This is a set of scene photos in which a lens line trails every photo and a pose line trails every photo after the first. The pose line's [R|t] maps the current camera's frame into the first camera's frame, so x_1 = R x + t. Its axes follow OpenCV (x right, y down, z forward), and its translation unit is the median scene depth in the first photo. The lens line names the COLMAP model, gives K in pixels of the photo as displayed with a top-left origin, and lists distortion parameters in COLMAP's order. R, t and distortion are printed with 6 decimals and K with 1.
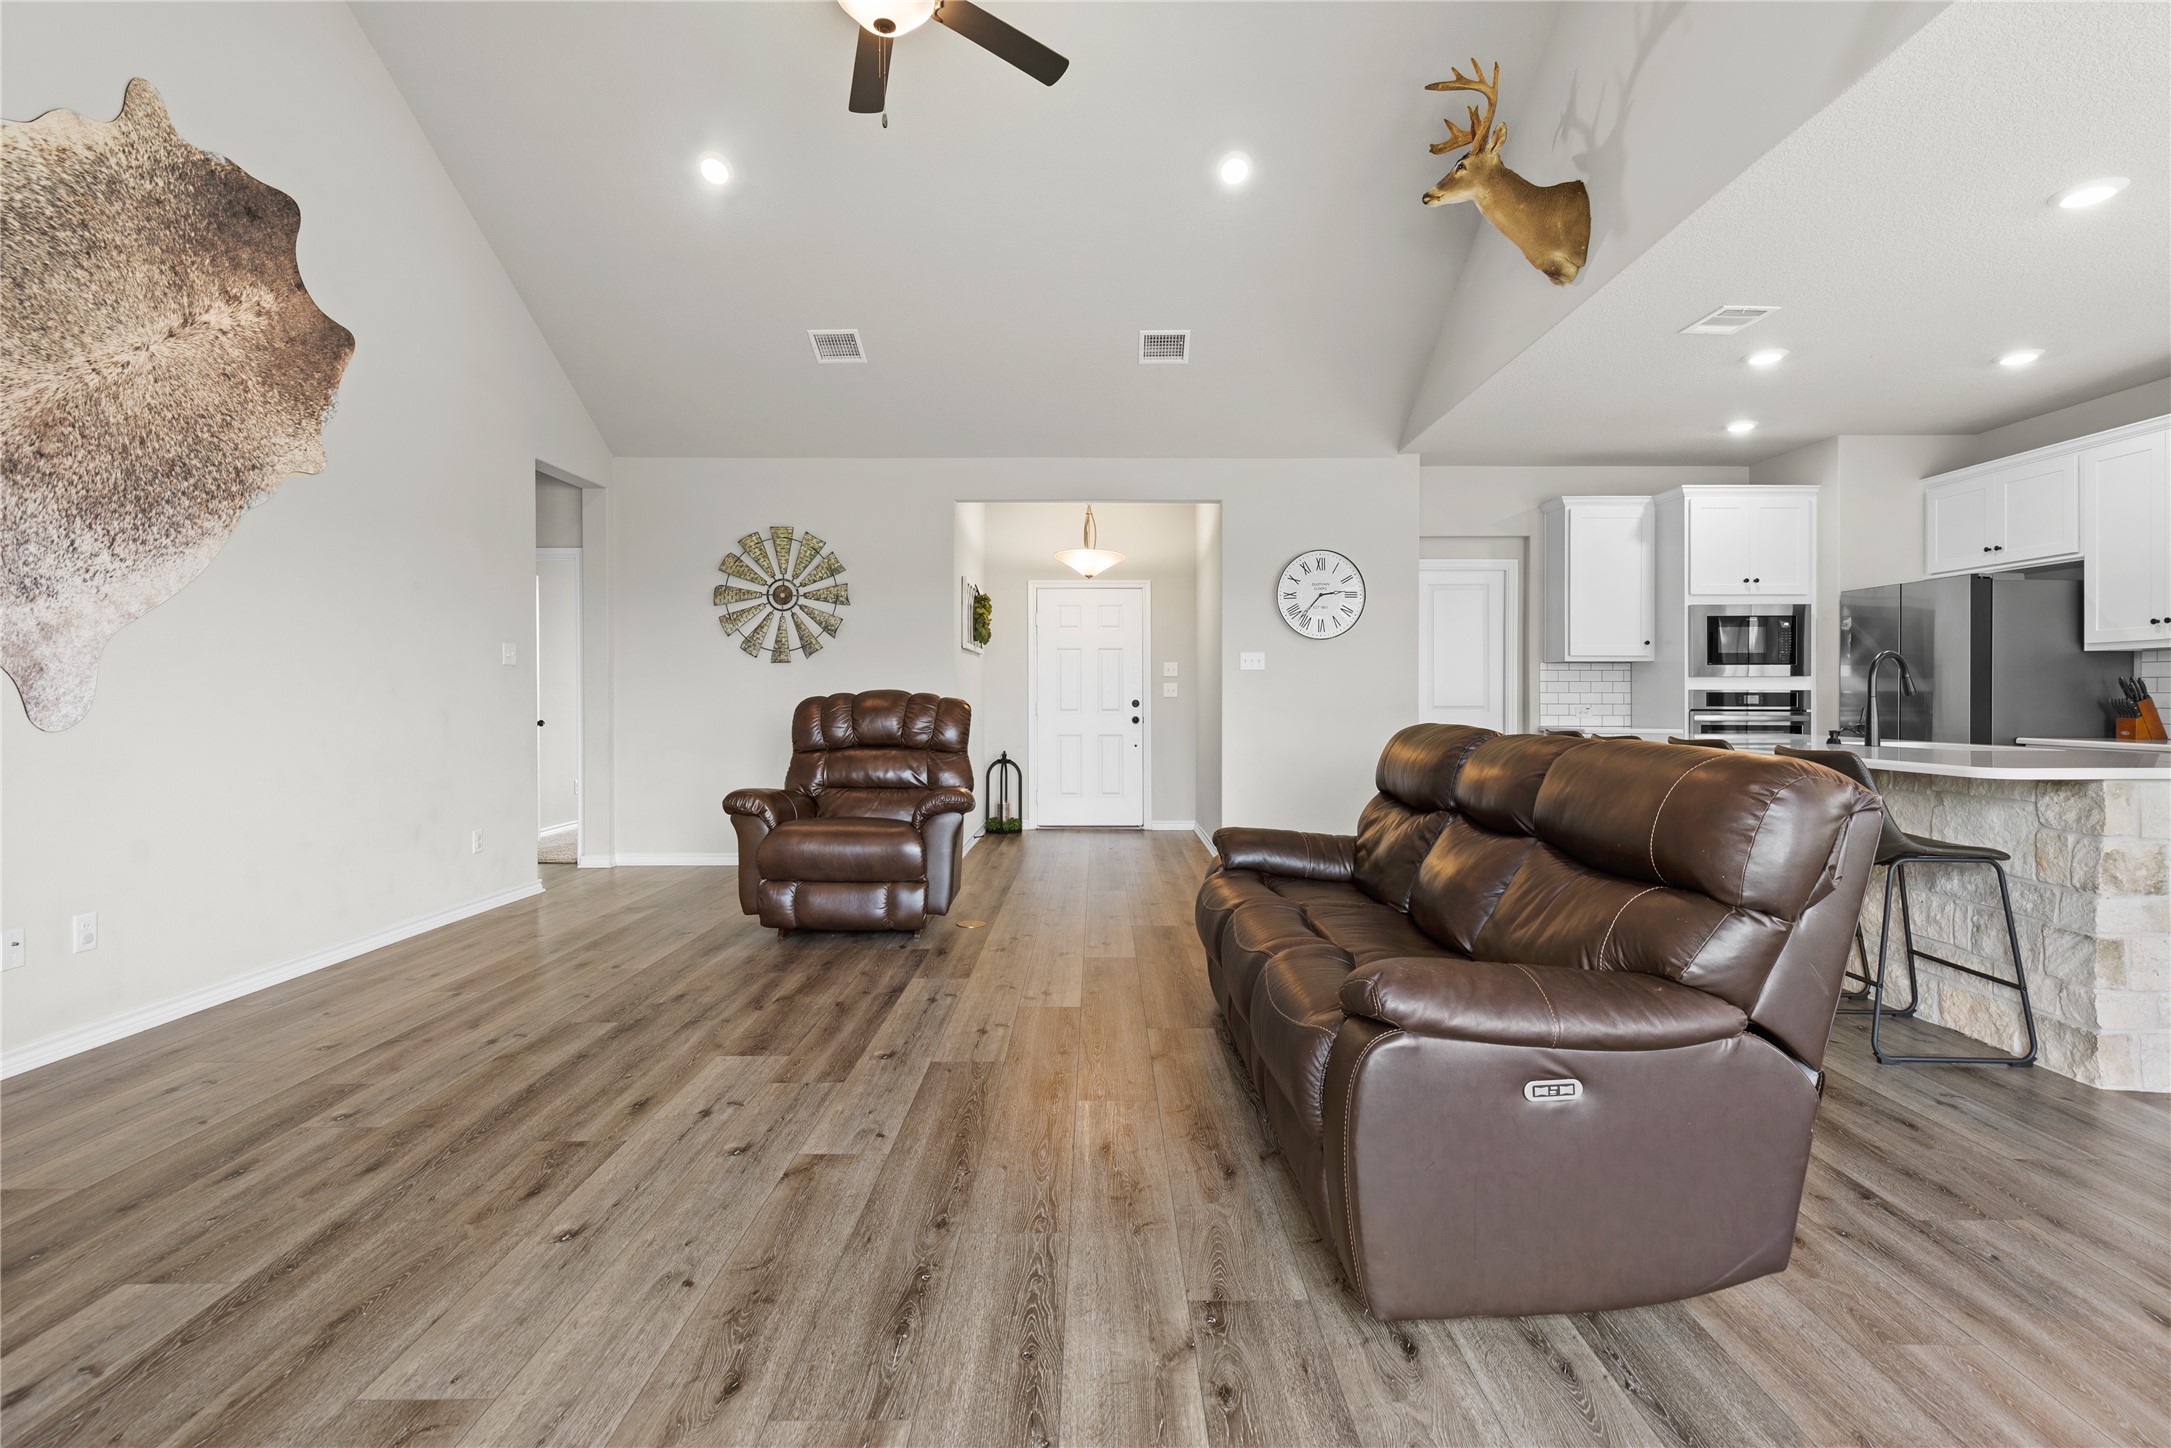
lens RADIAL K [[994.2, 0, 1073.7], [0, 994.2, 706.1], [0, 0, 1]] dist [0.000685, 0.000677]
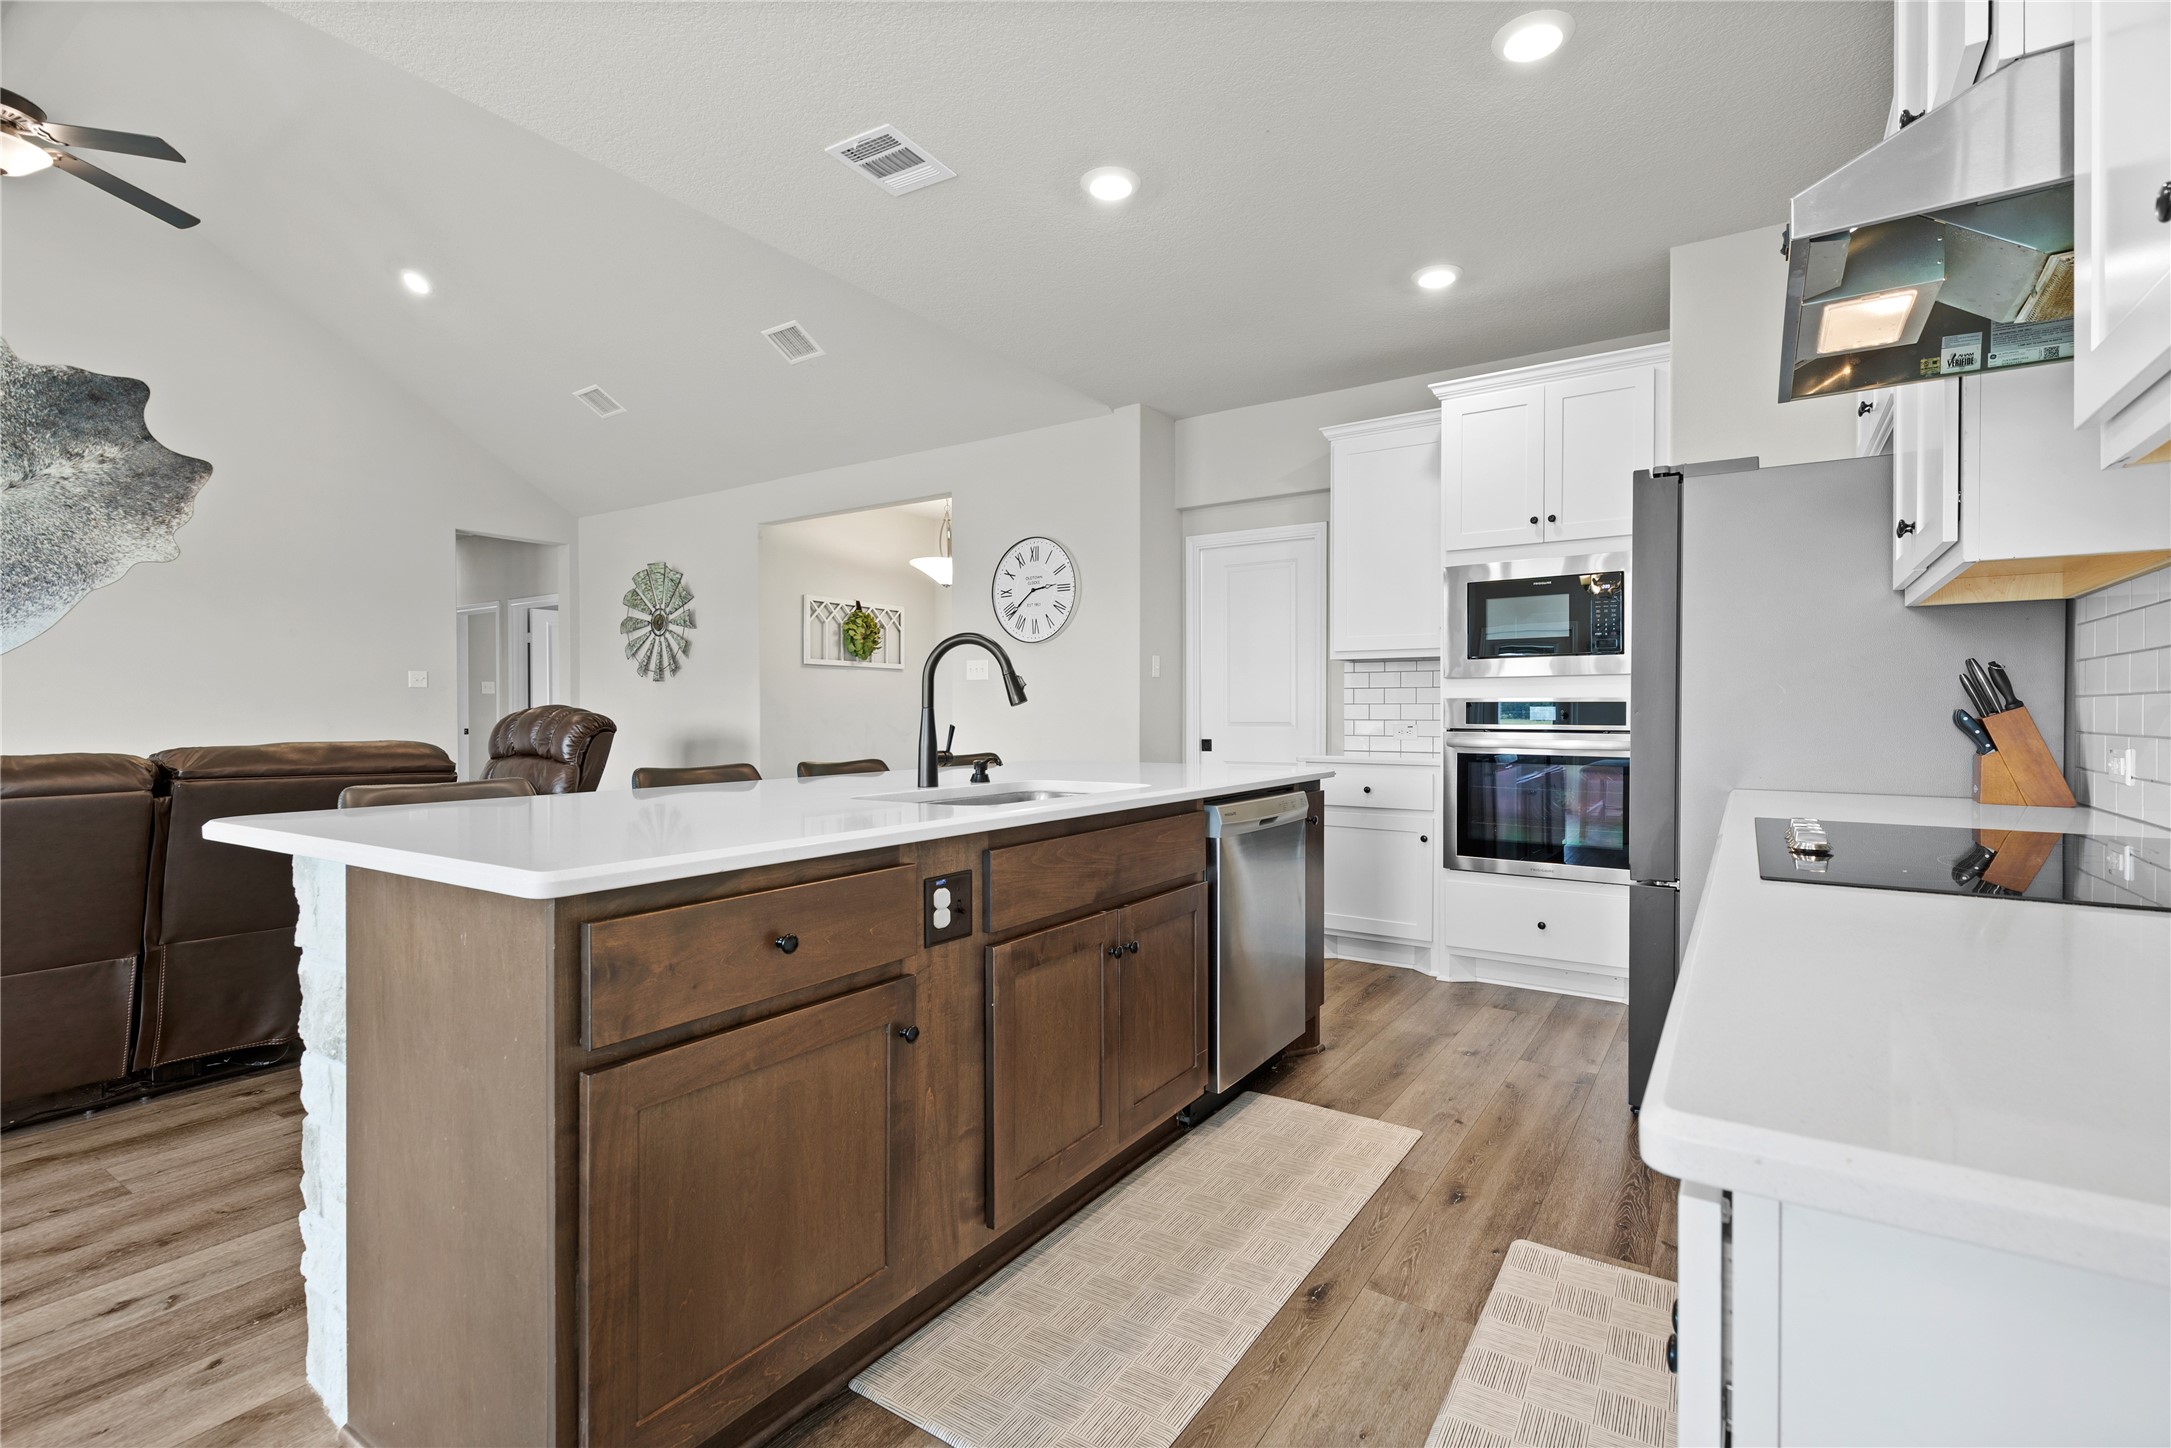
lens RADIAL K [[994.2, 0, 1087.2], [0, 994.2, 720.8], [0, 0, 1]] dist [0.000685, 0.000677]
pose [[0.836420, 0.003968, -0.548075, 1.198742], [-0.003714, 0.999992, 0.001571, -0.003858], [0.548077, 0.000721, 0.836428, 0.511875]]
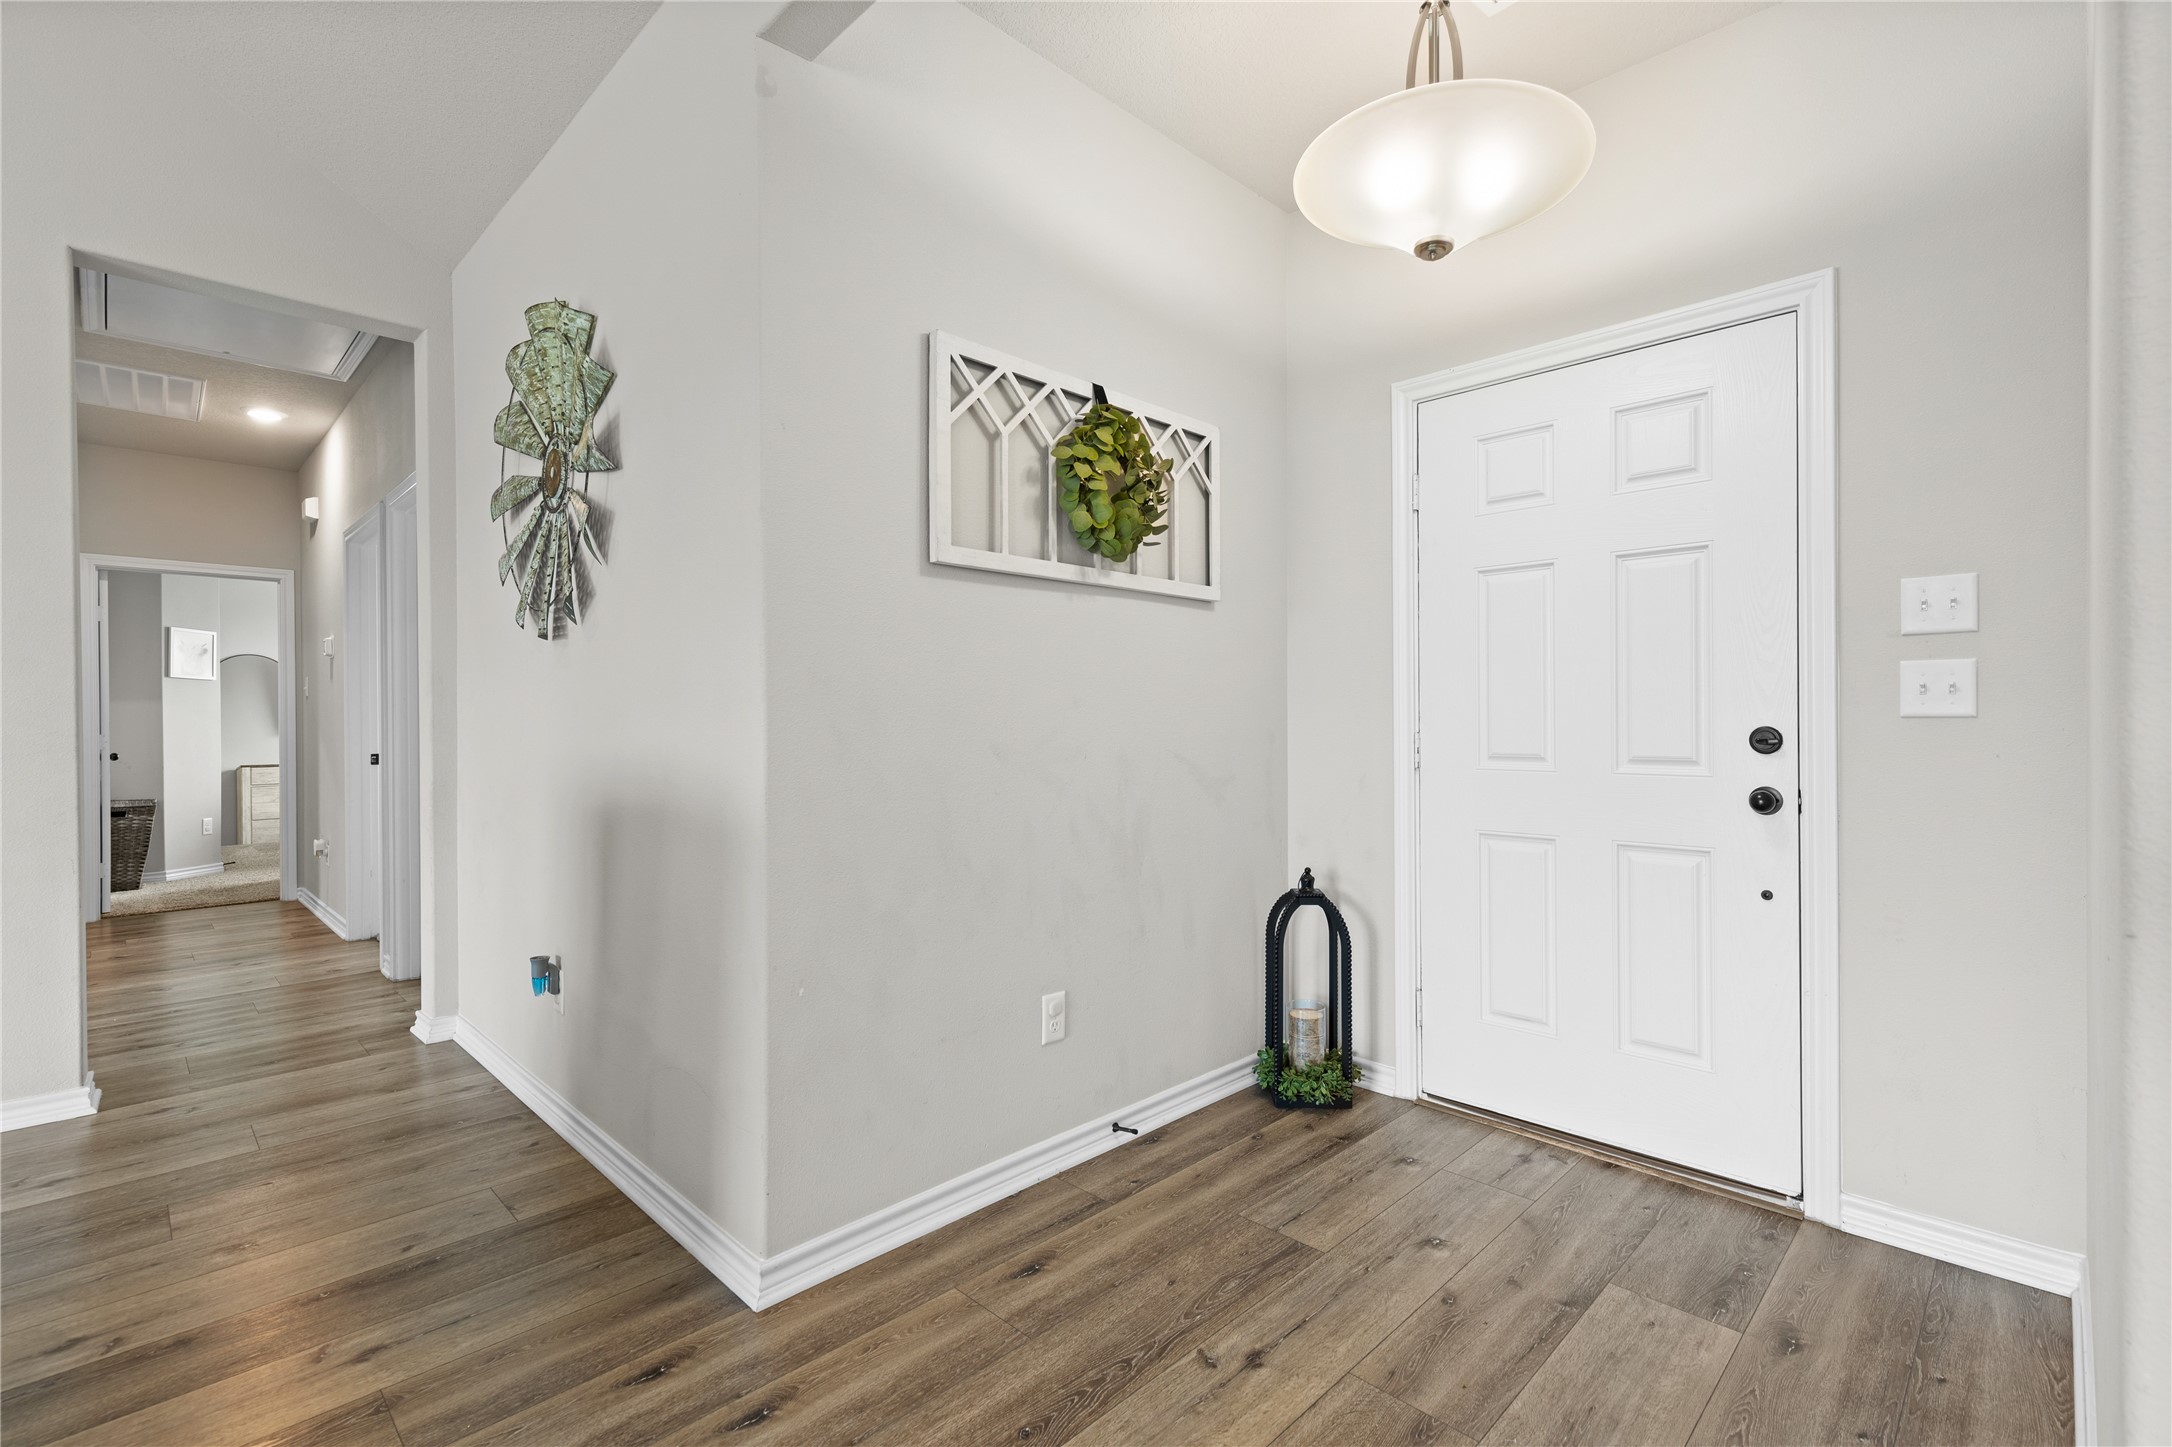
lens RADIAL K [[994.7, 0, 1088.6], [0, 994.7, 735.1], [0, 0, 1]] dist [0.000685, 0.000677]
pose [[0.728102, 0.004780, -0.685452, 0.238854], [-0.003281, 0.999989, 0.003488, -0.010392], [0.685461, -0.000291, 0.728110, 1.380827]]
